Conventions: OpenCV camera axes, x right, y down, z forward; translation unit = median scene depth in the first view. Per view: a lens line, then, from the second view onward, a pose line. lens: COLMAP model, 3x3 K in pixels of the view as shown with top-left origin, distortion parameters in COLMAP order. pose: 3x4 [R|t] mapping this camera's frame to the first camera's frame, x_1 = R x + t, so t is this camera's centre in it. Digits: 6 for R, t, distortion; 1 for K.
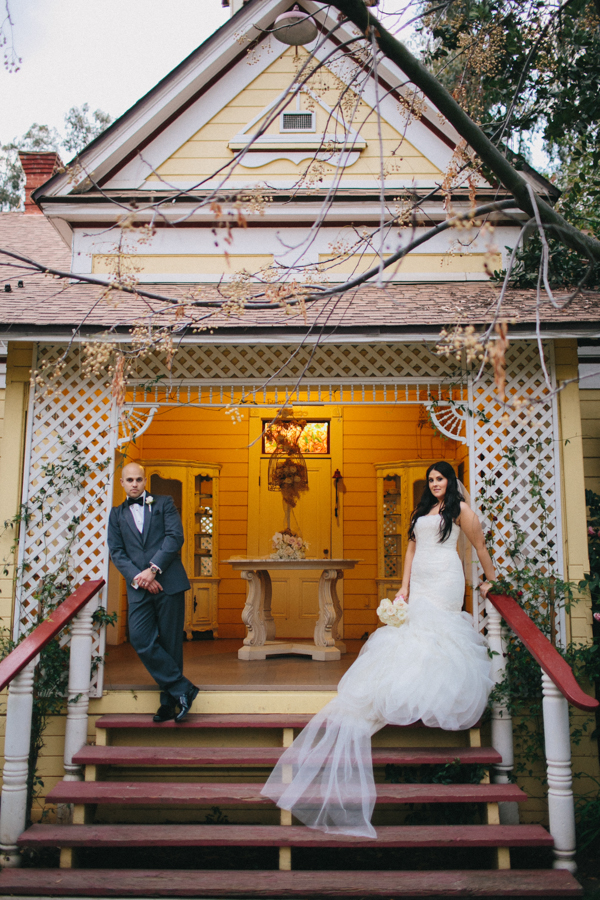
lens RADIAL K [[880.7, 0, 300.5], [0, 880.7, 446.4], [0, 0, 1]] dist [0.007999, 0.000000]
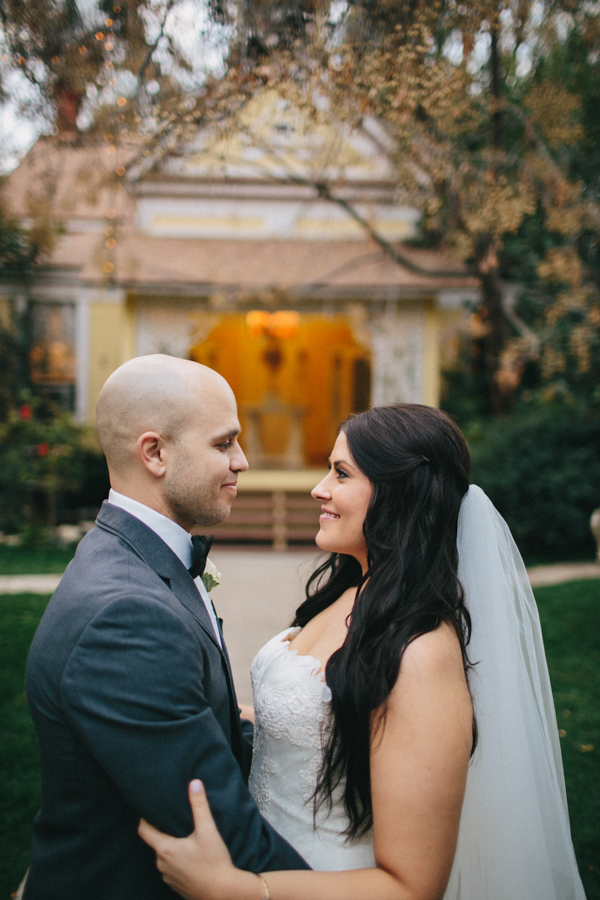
lens RADIAL K [[880.7, 0, 304.3], [0, 880.7, 448.4], [0, 0, 1]] dist [0.007999, 0.000000]
pose [[0.997596, 0.008000, 0.068834, -0.067643], [-0.020054, 0.984142, 0.176246, -0.089112], [-0.066333, -0.177203, 0.981936, -0.658321]]
